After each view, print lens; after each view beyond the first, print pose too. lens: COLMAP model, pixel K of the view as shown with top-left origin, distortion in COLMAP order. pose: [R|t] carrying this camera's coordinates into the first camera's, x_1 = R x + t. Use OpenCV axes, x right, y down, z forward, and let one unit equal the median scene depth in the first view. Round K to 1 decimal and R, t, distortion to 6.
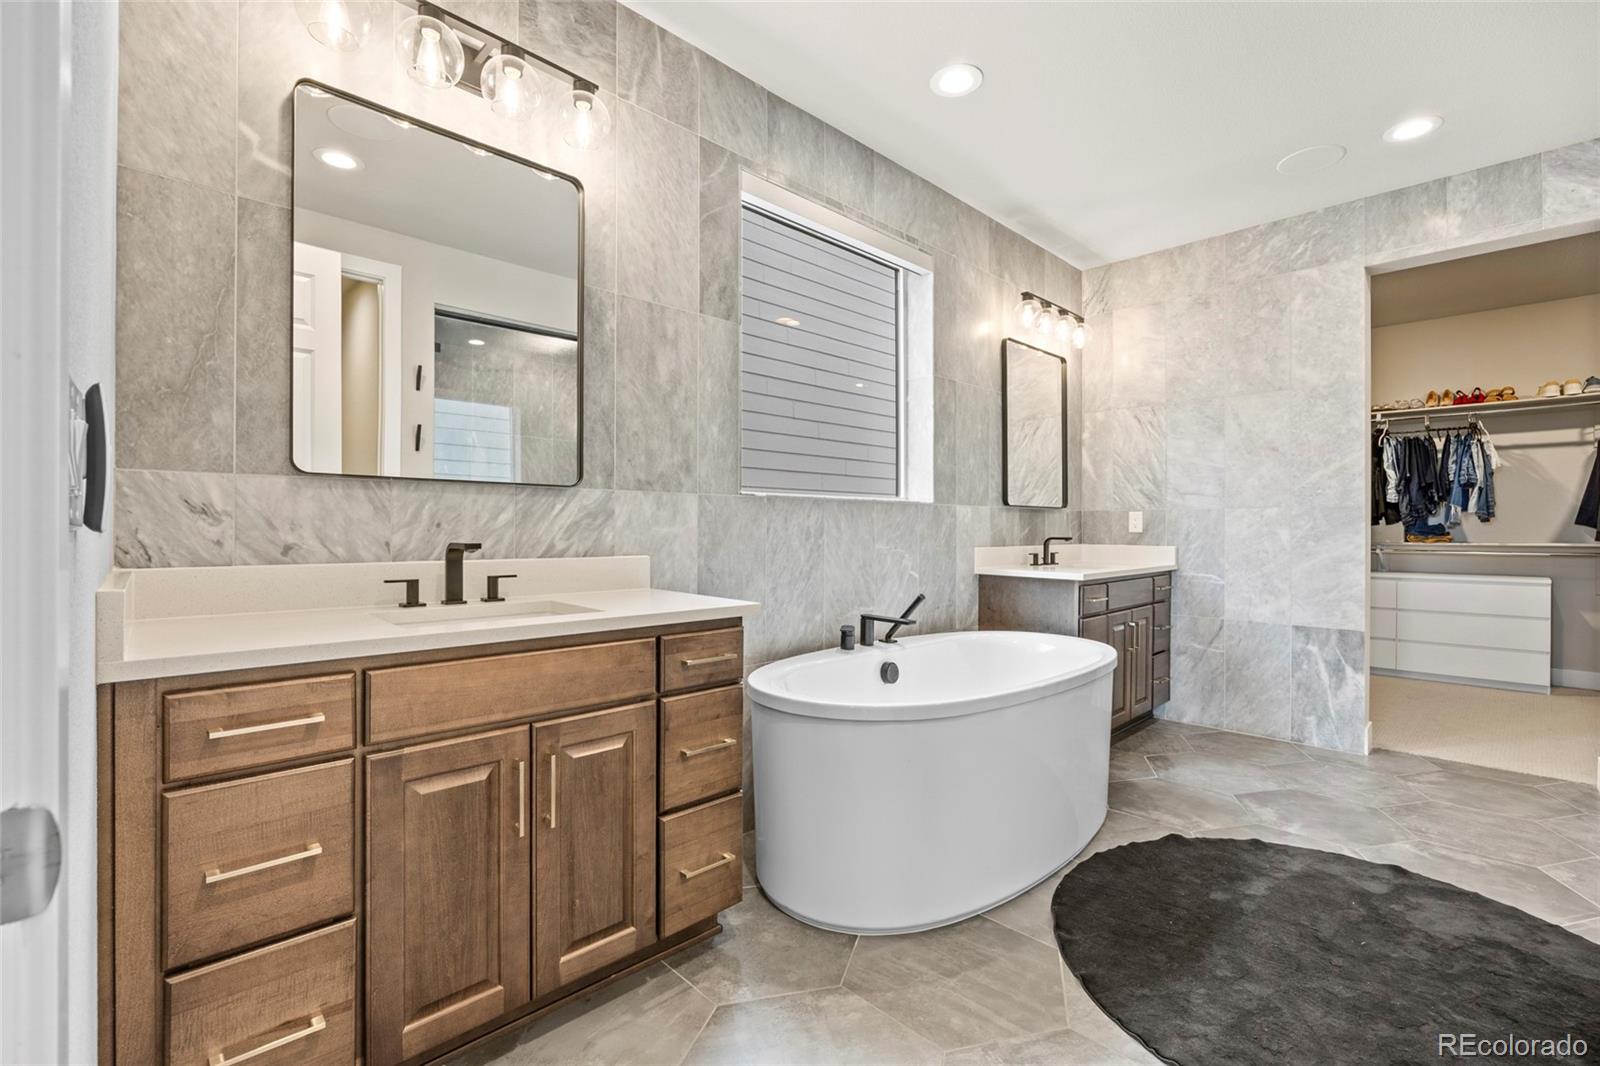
lens RADIAL K [[697.6, 0, 802.0], [0, 697.6, 532.5], [0, 0, 1]] dist [-0.018780, 0.002463]
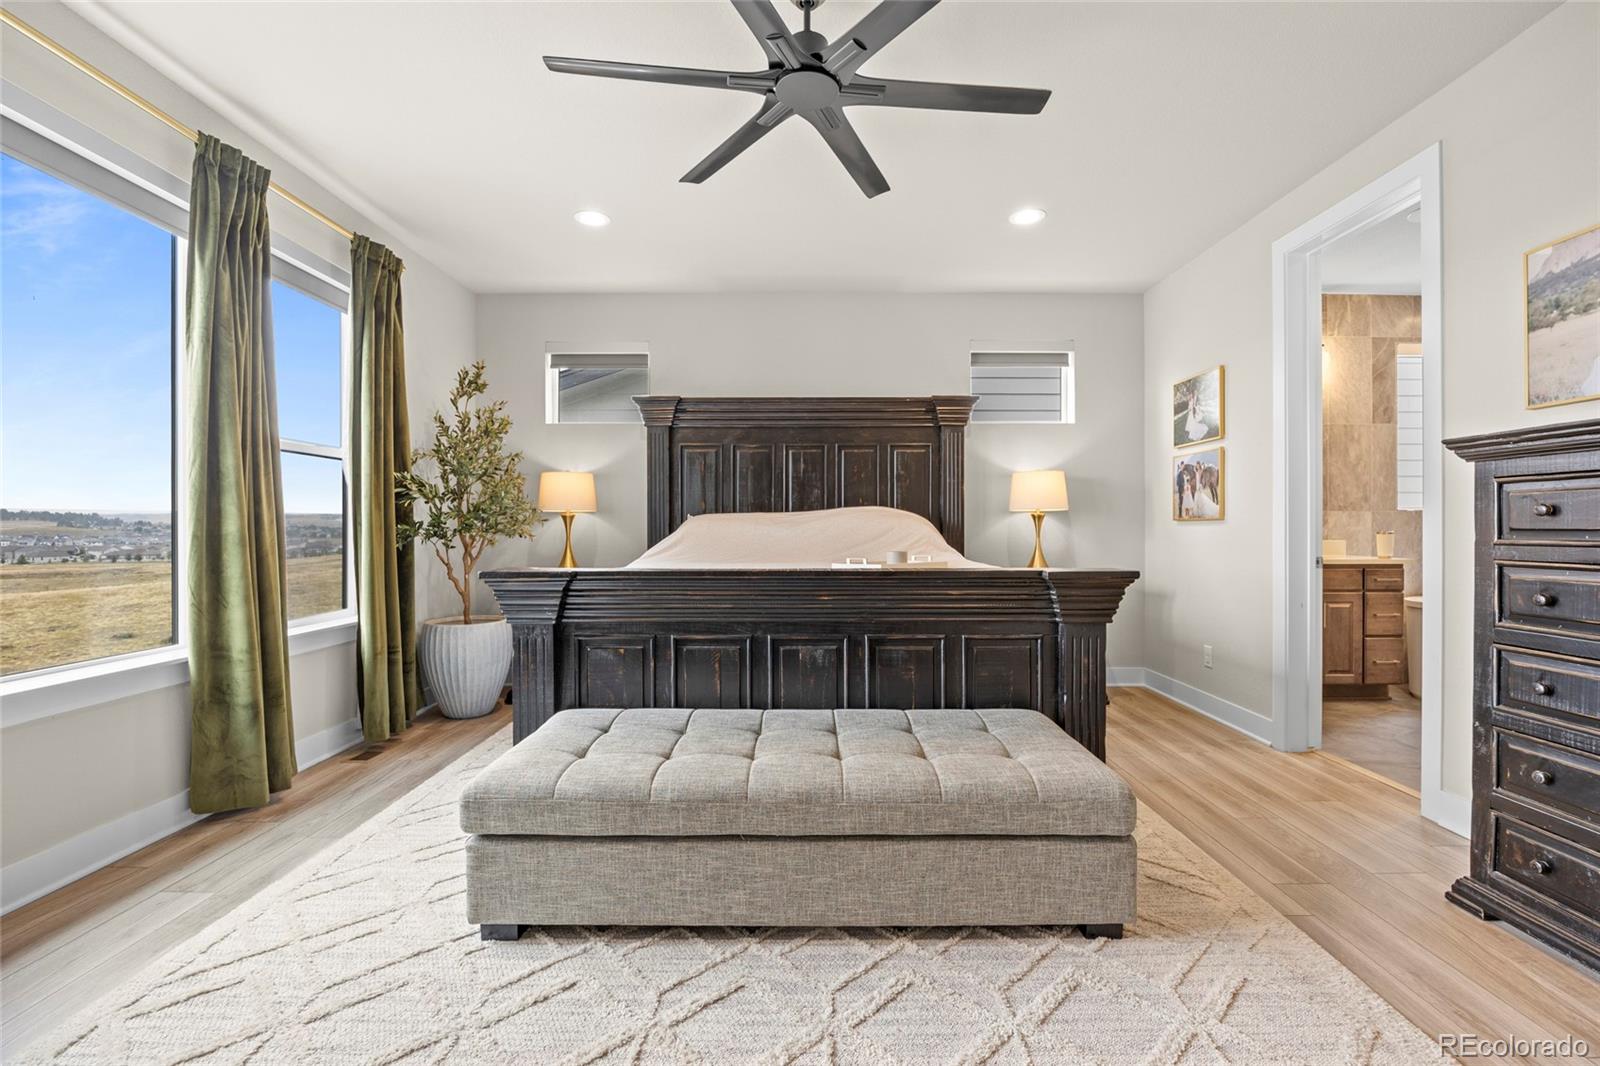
lens RADIAL K [[697.6, 0, 806.9], [0, 697.6, 535.2], [0, 0, 1]] dist [-0.018780, 0.002463]
pose [[0.726551, 0.000575, -0.687112, 0.038334], [0.001823, 0.999995, 0.002765, 0.007467], [0.687110, -0.003261, 0.726546, -1.578218]]
